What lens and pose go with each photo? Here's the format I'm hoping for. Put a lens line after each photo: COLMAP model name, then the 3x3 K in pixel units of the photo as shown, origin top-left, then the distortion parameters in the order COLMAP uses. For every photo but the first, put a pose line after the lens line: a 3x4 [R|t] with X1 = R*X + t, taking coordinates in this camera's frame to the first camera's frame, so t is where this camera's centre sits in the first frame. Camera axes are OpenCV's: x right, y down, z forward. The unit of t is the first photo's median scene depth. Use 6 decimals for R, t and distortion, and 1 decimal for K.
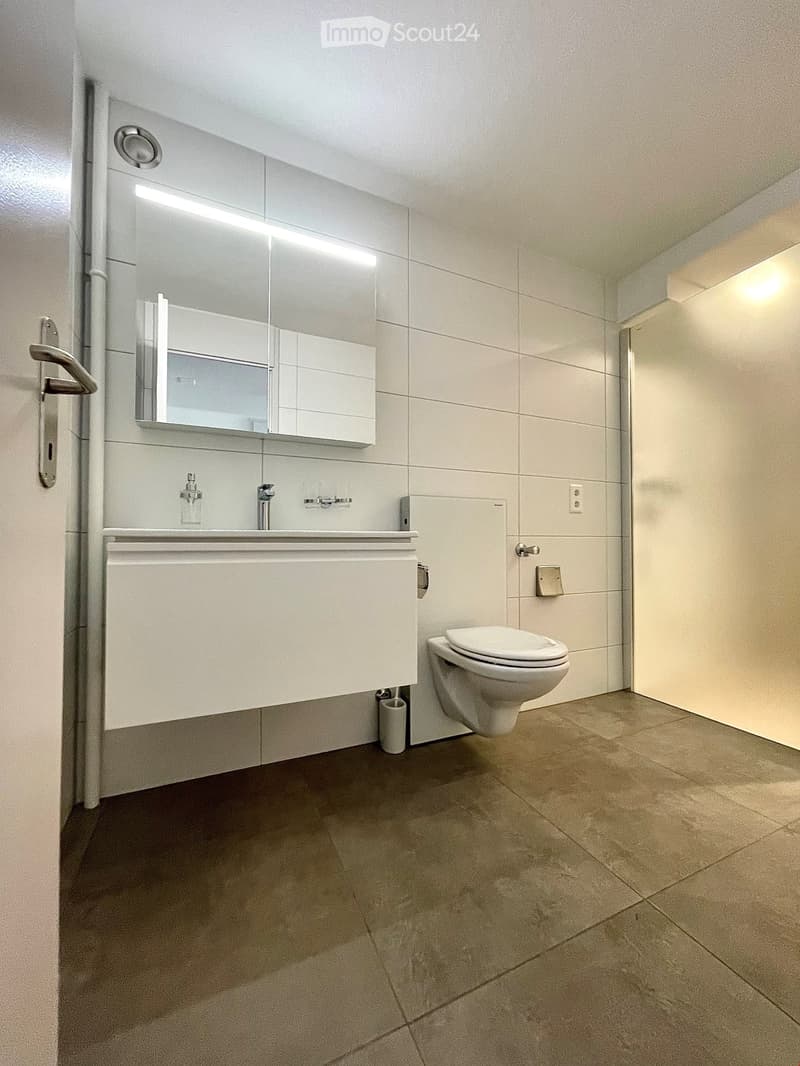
lens RADIAL K [[427.4, 0, 407.9], [0, 427.4, 535.9], [0, 0, 1]] dist [-0.001722, 0.001271]
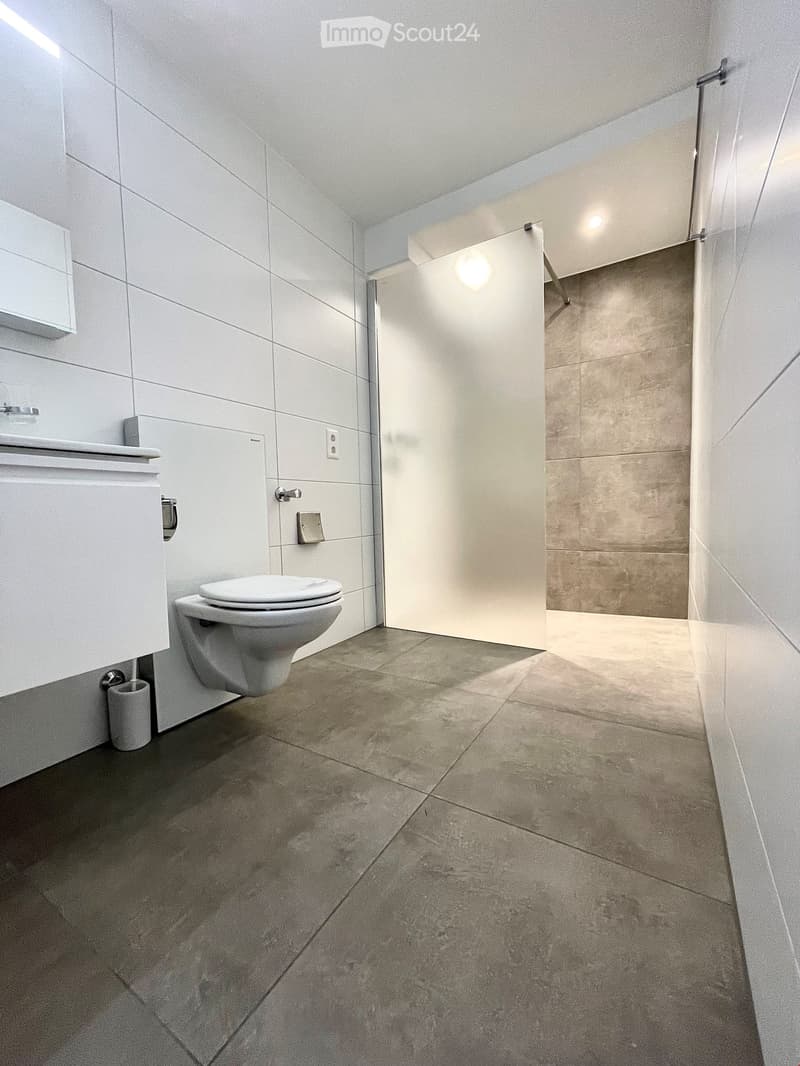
lens RADIAL K [[427.4, 0, 404.7], [0, 427.4, 536.2], [0, 0, 1]] dist [-0.001722, 0.001271]
pose [[0.832905, -0.054304, 0.550745, -0.030752], [0.014402, 0.996964, 0.076522, 0.070515], [-0.553228, -0.055804, 0.831158, 0.105132]]
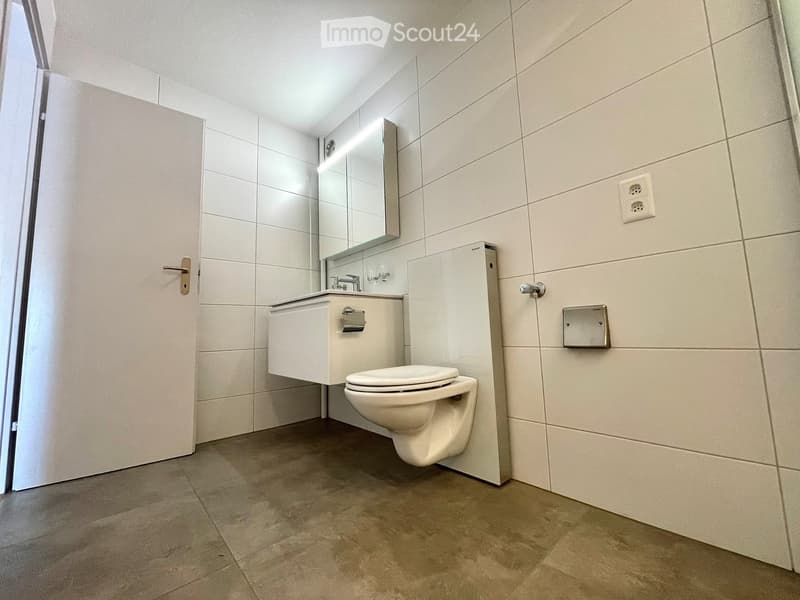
lens RADIAL K [[320.7, 0, 398.2], [0, 320.7, 294.4], [0, 0, 1]] dist [-0.001722, 0.001271]
pose [[0.294543, -0.121357, -0.947901, 0.987574], [0.050382, 0.992496, -0.111411, 0.124068], [0.954309, -0.014942, 0.298447, 0.700525]]
